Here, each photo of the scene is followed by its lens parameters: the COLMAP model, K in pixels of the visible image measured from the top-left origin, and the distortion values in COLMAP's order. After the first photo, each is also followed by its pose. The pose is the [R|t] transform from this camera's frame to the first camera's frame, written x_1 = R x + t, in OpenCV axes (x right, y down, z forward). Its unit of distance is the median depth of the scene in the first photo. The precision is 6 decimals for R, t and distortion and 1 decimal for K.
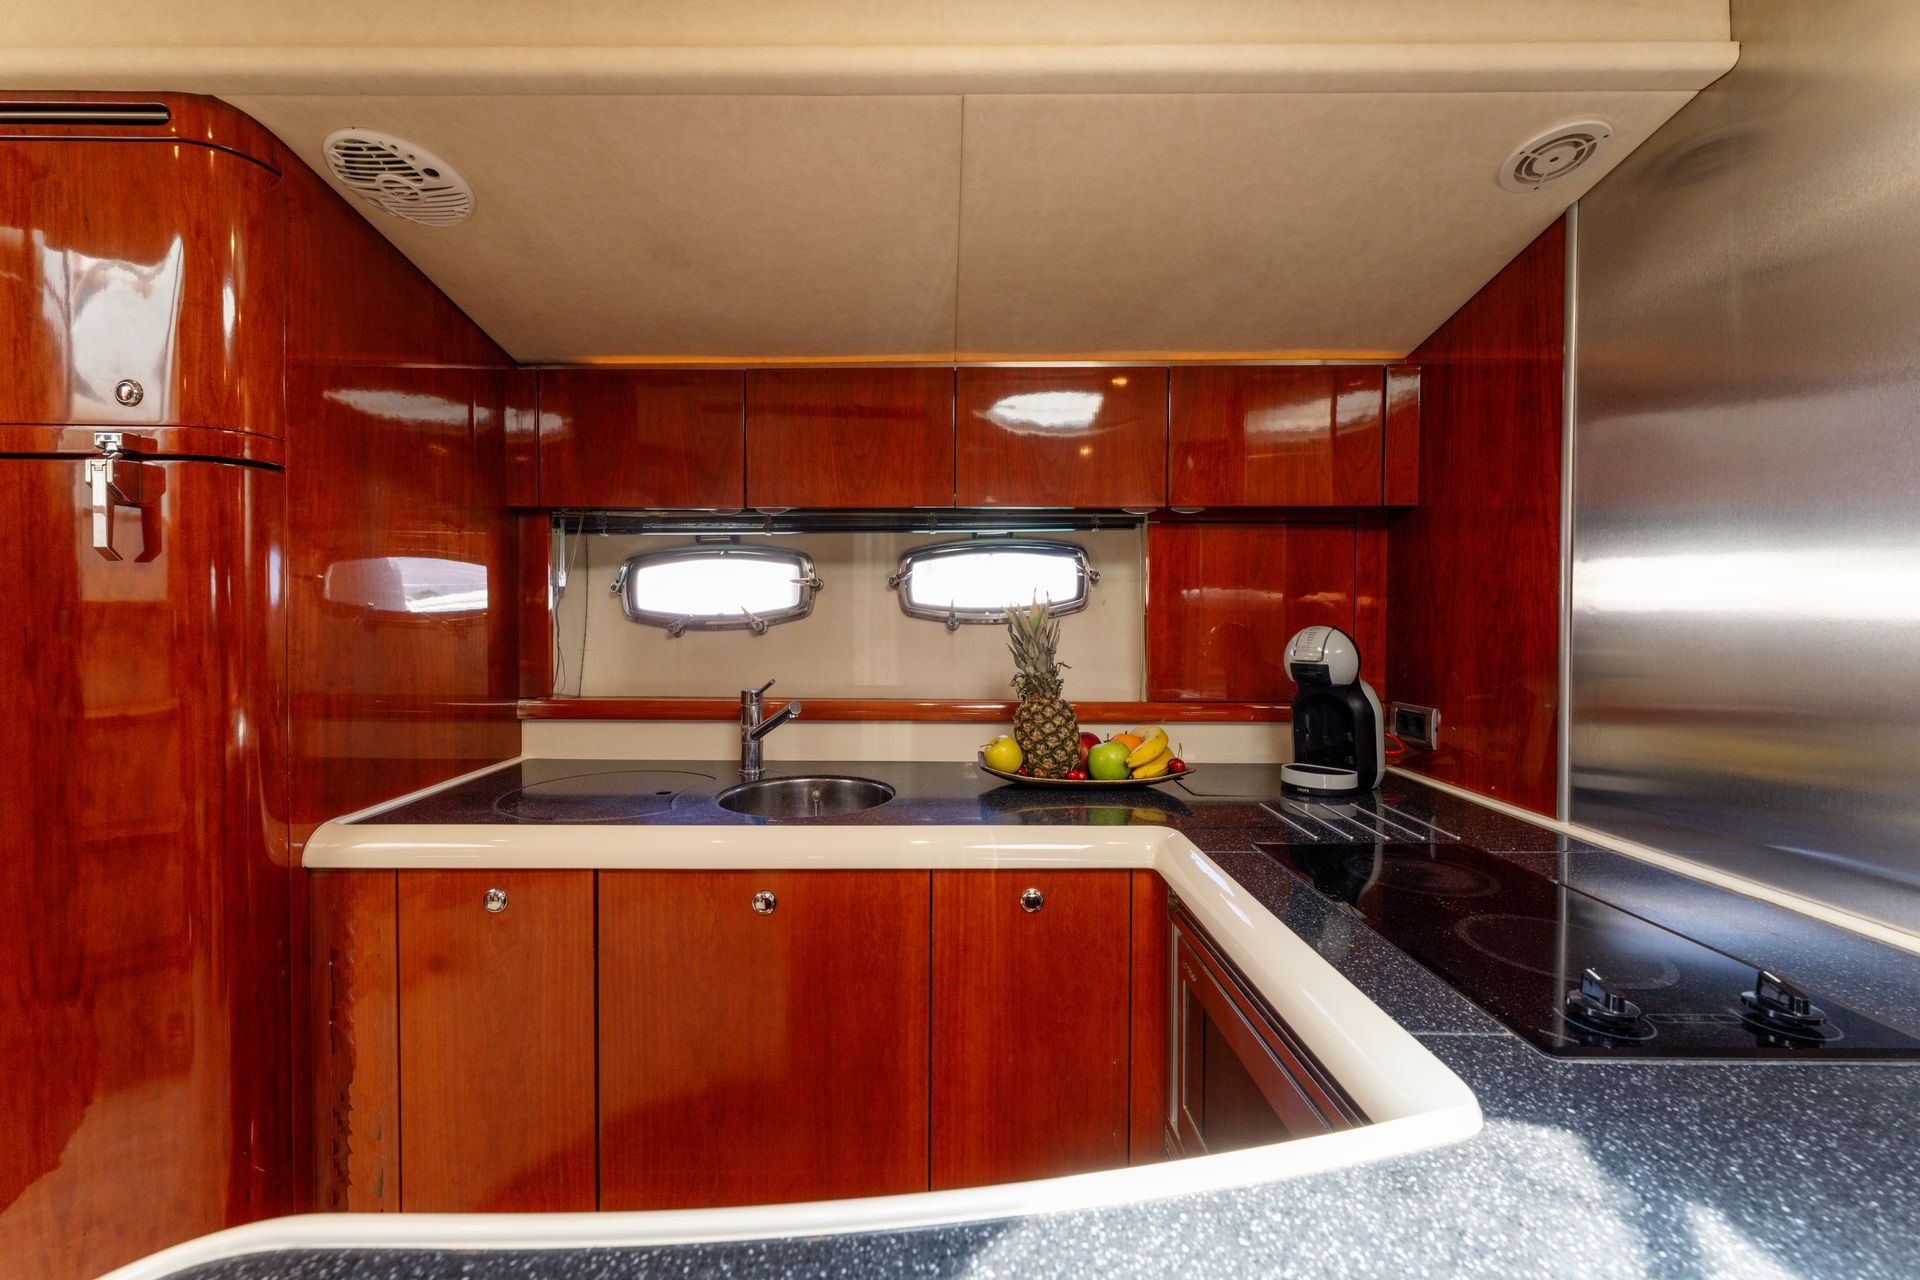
lens RADIAL K [[776.9, 0, 953.3], [0, 776.9, 619.4], [0, 0, 1]] dist [-0.010255, -0.000203]
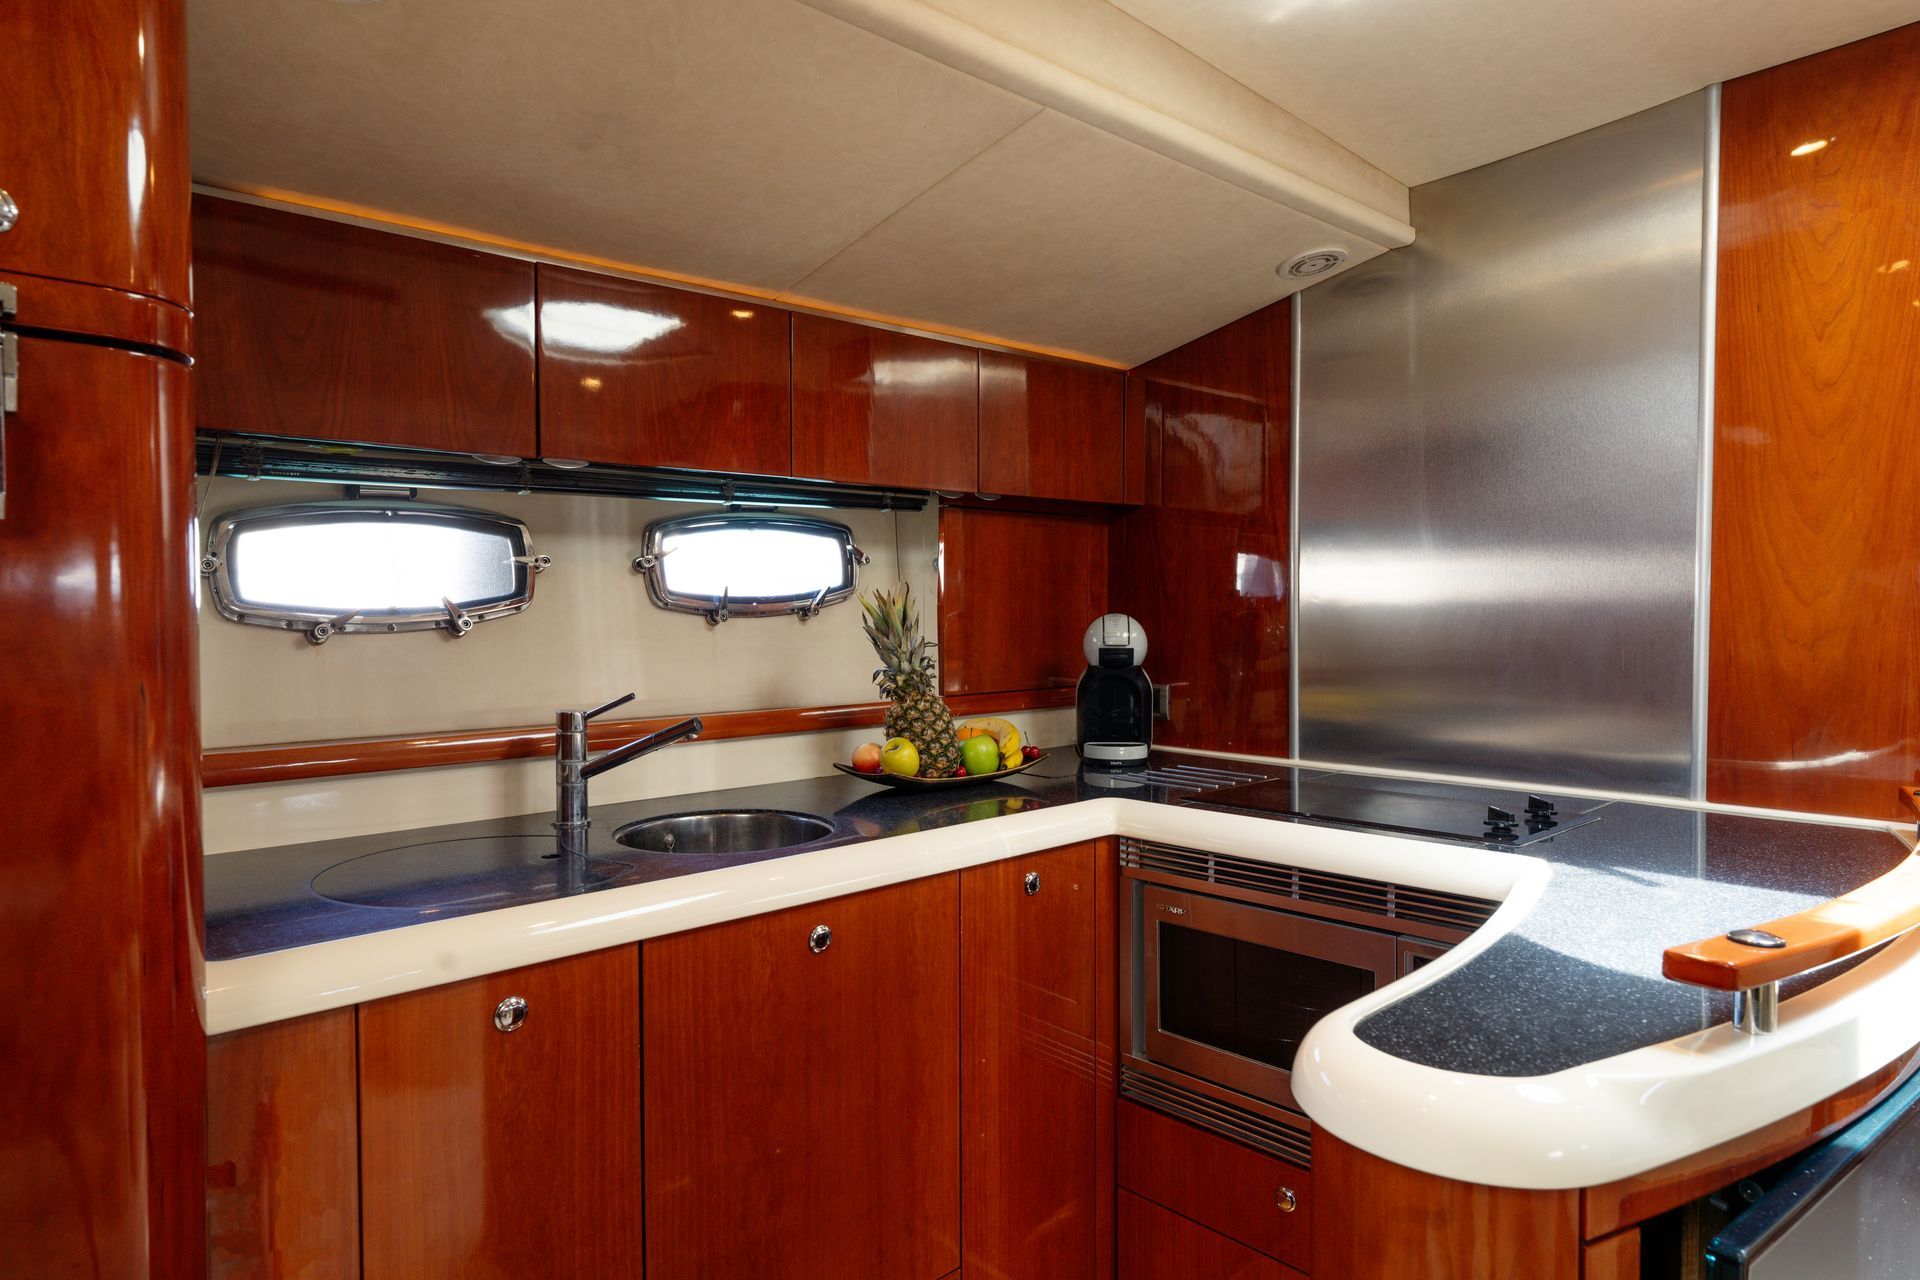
lens RADIAL K [[1108.2, 0, 960.0], [0, 1108.2, 640.0], [0, 0, 1]] dist [-0.057064, 0.000306]
pose [[0.736739, -0.026523, 0.675657, -0.740231], [0.010578, 0.999560, 0.027703, -0.000105], [-0.676095, -0.013263, 0.736695, -0.003206]]
